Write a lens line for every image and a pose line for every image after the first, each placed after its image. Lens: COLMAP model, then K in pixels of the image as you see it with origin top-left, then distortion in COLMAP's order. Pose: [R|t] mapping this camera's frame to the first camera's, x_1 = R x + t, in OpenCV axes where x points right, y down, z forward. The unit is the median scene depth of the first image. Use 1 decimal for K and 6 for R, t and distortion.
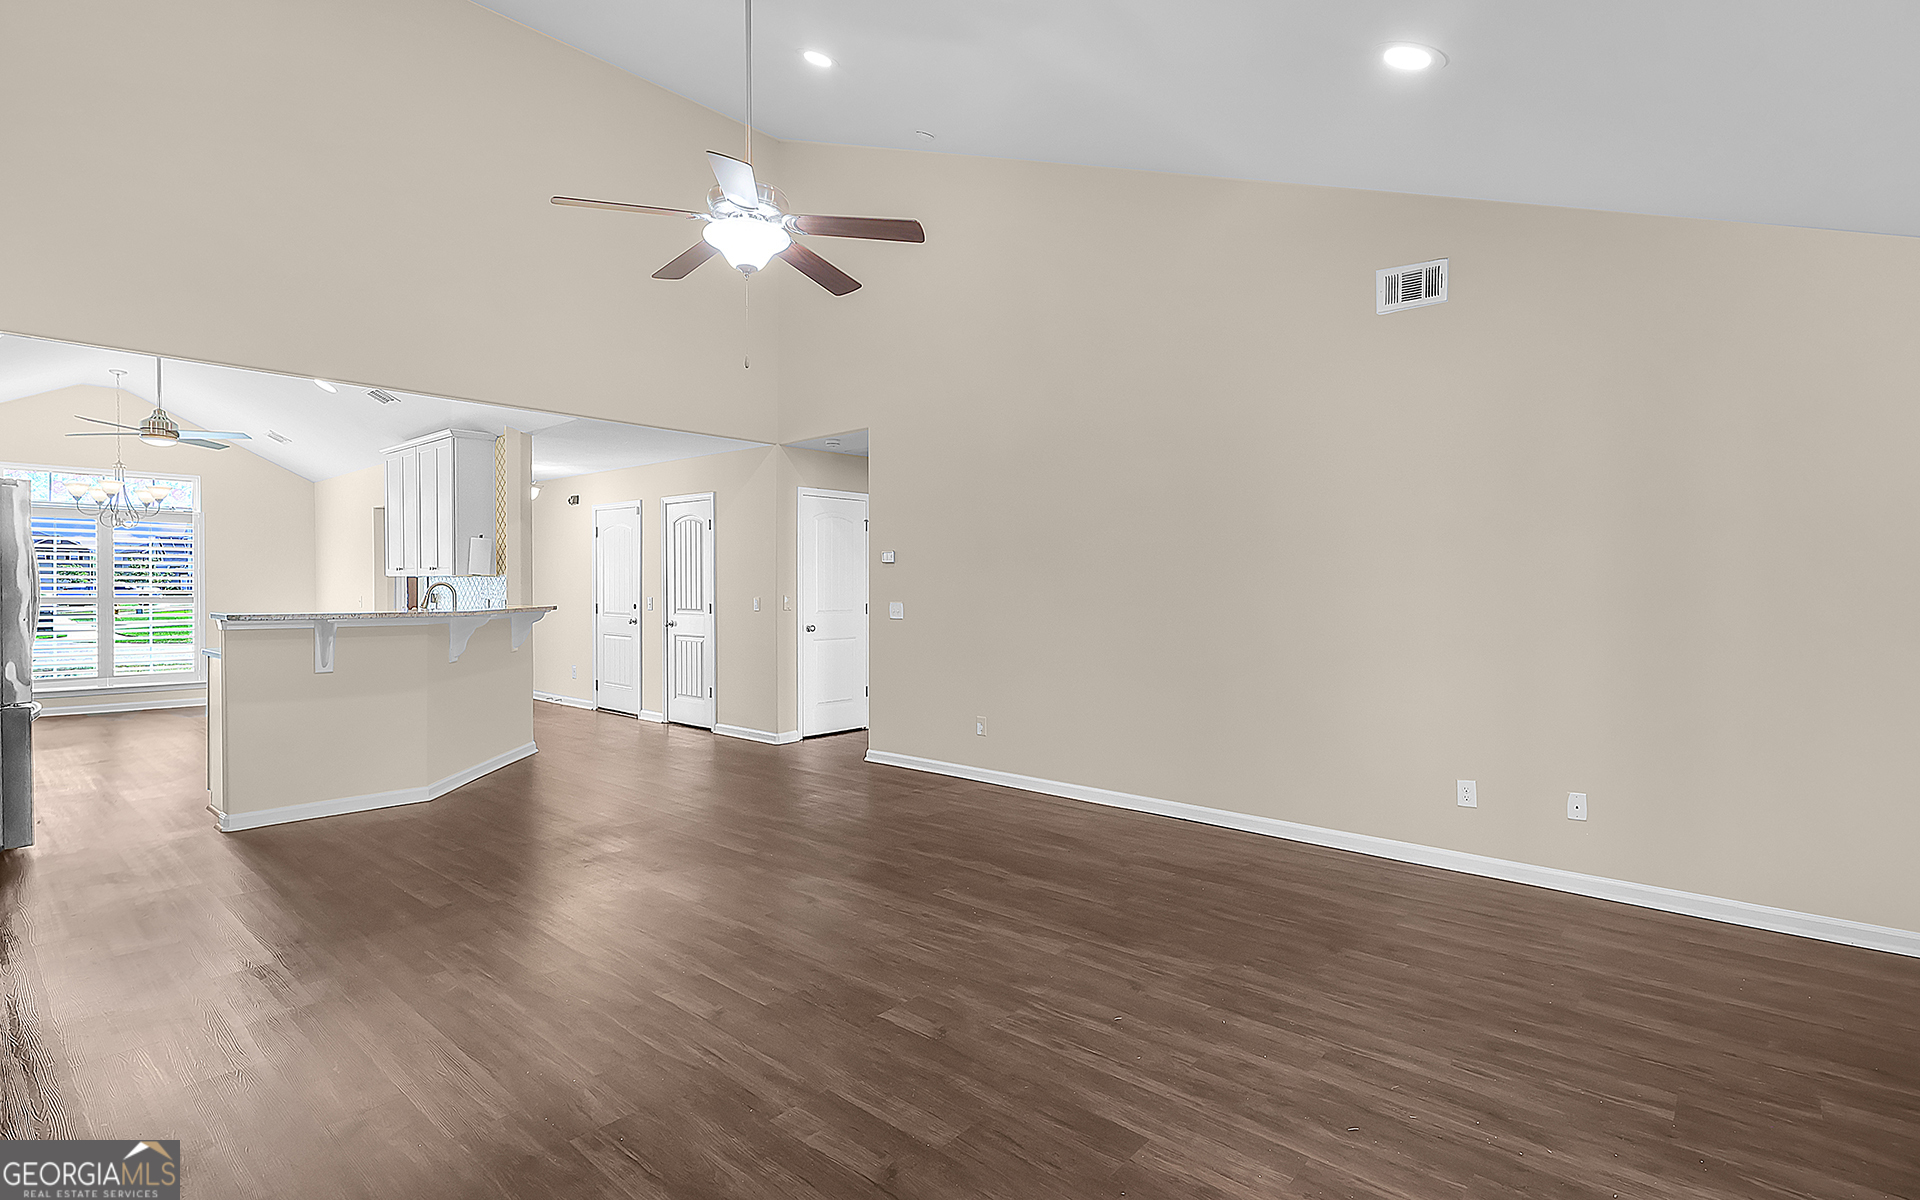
lens RADIAL K [[915.7, 0, 956.2], [0, 915.7, 594.0], [0, 0, 1]] dist [-0.002426, 0.000980]
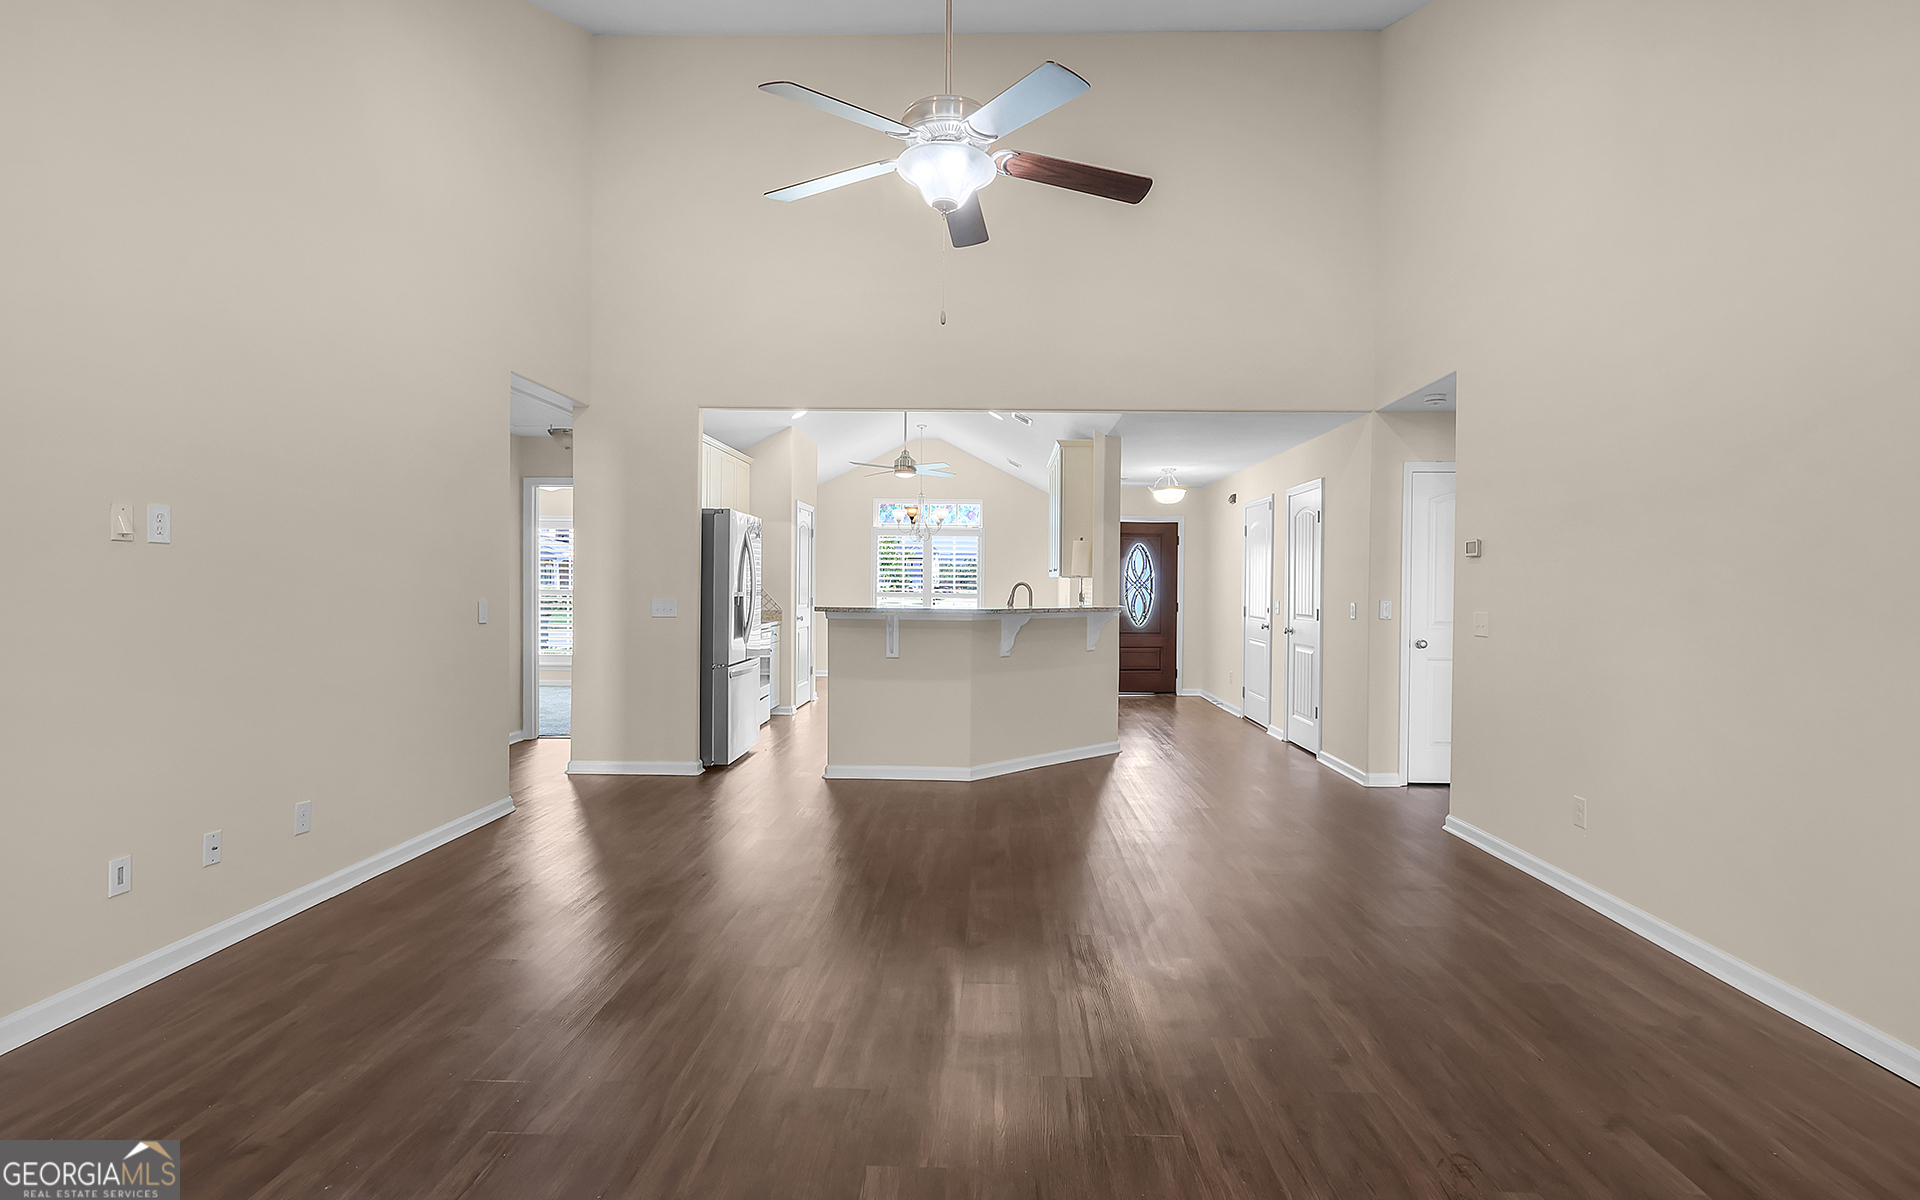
lens RADIAL K [[915.7, 0, 956.2], [0, 915.7, 594.0], [0, 0, 1]] dist [-0.002426, 0.000980]
pose [[0.637025, 0.012018, -0.770750, 0.195771], [-0.014998, 0.999882, 0.003194, -0.001157], [0.770697, 0.009525, 0.637130, 0.218016]]
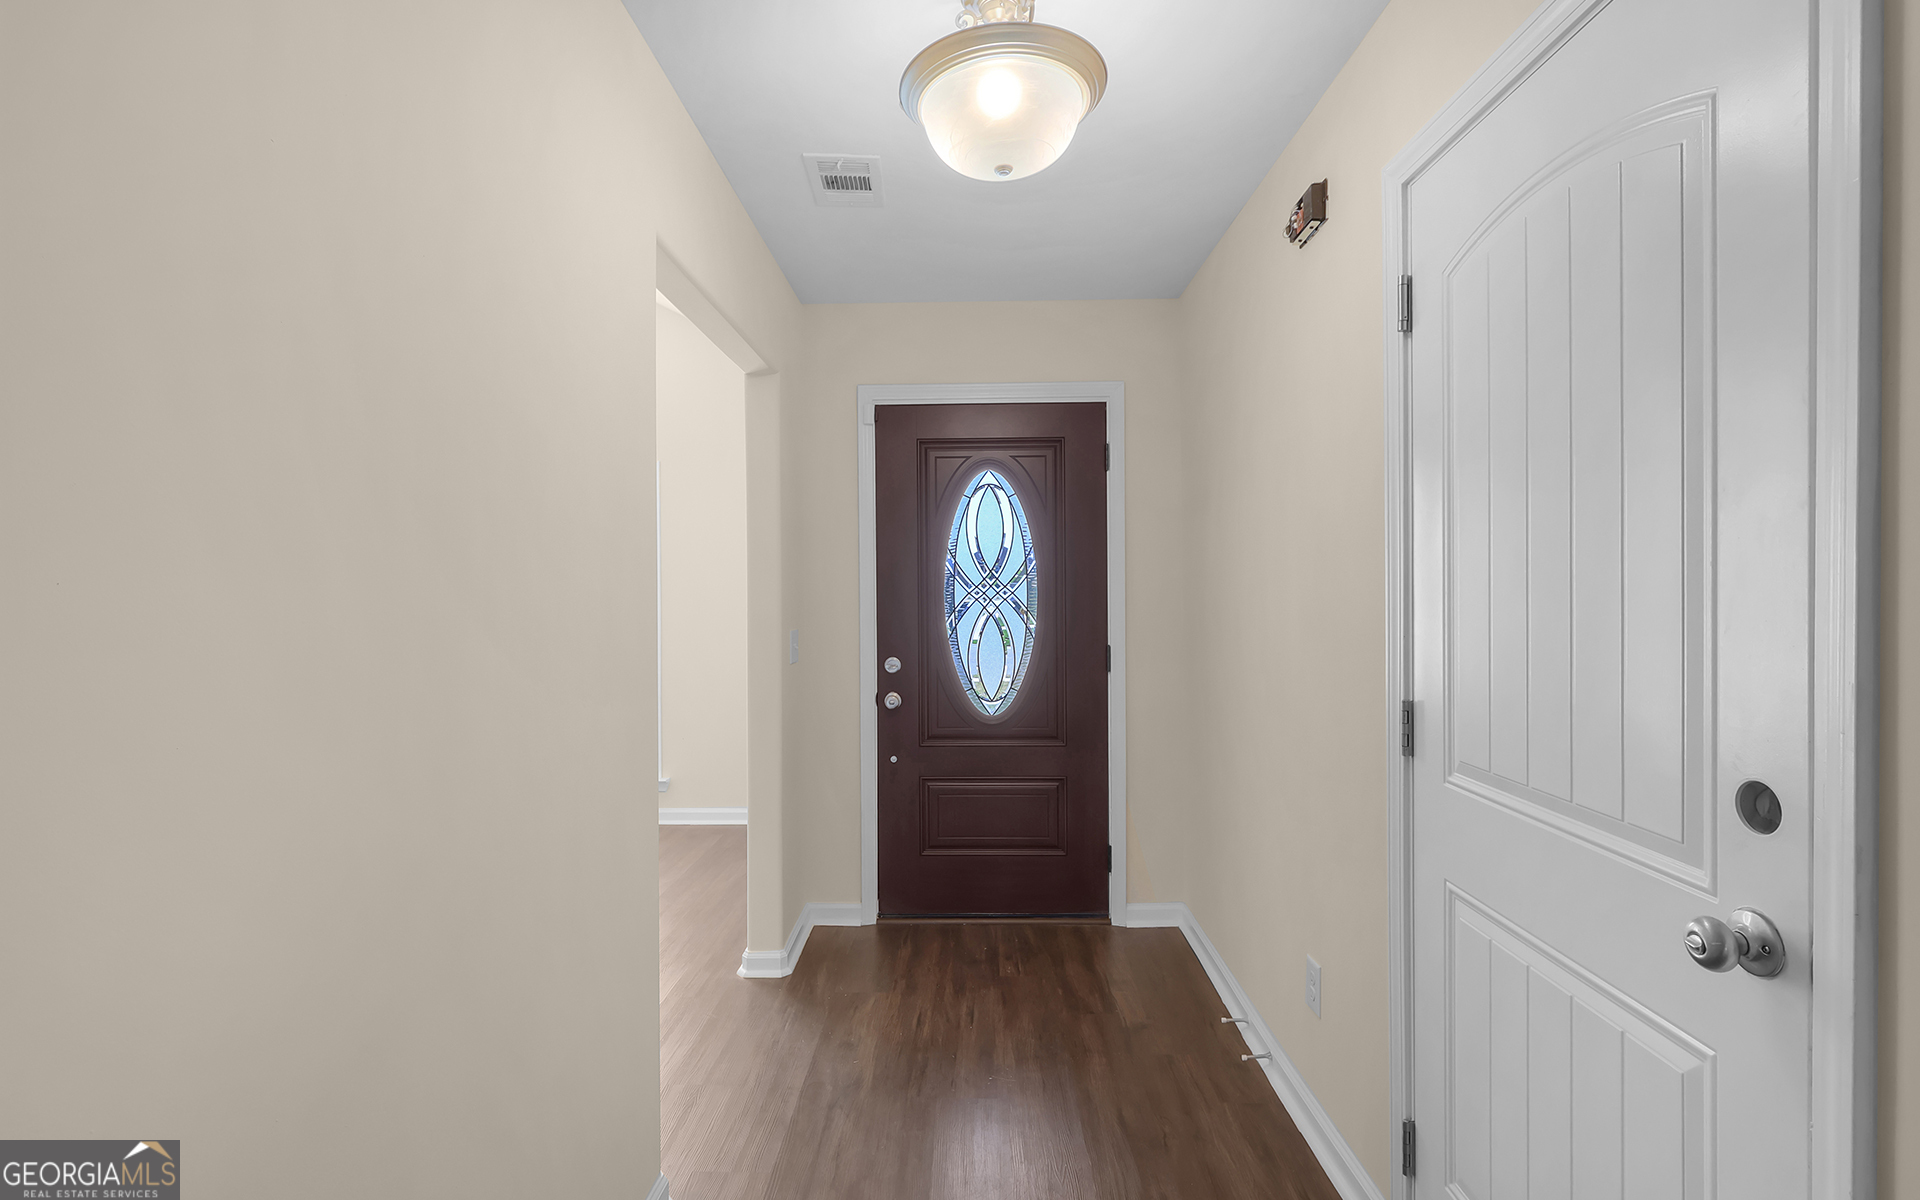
lens RADIAL K [[915.7, 0, 956.2], [0, 915.7, 594.0], [0, 0, 1]] dist [-0.002426, 0.000980]
pose [[0.661026, 0.002766, -0.750358, -0.421748], [0.002566, 0.999979, 0.005947, -0.017077], [0.750359, -0.005856, 0.661005, 1.081528]]
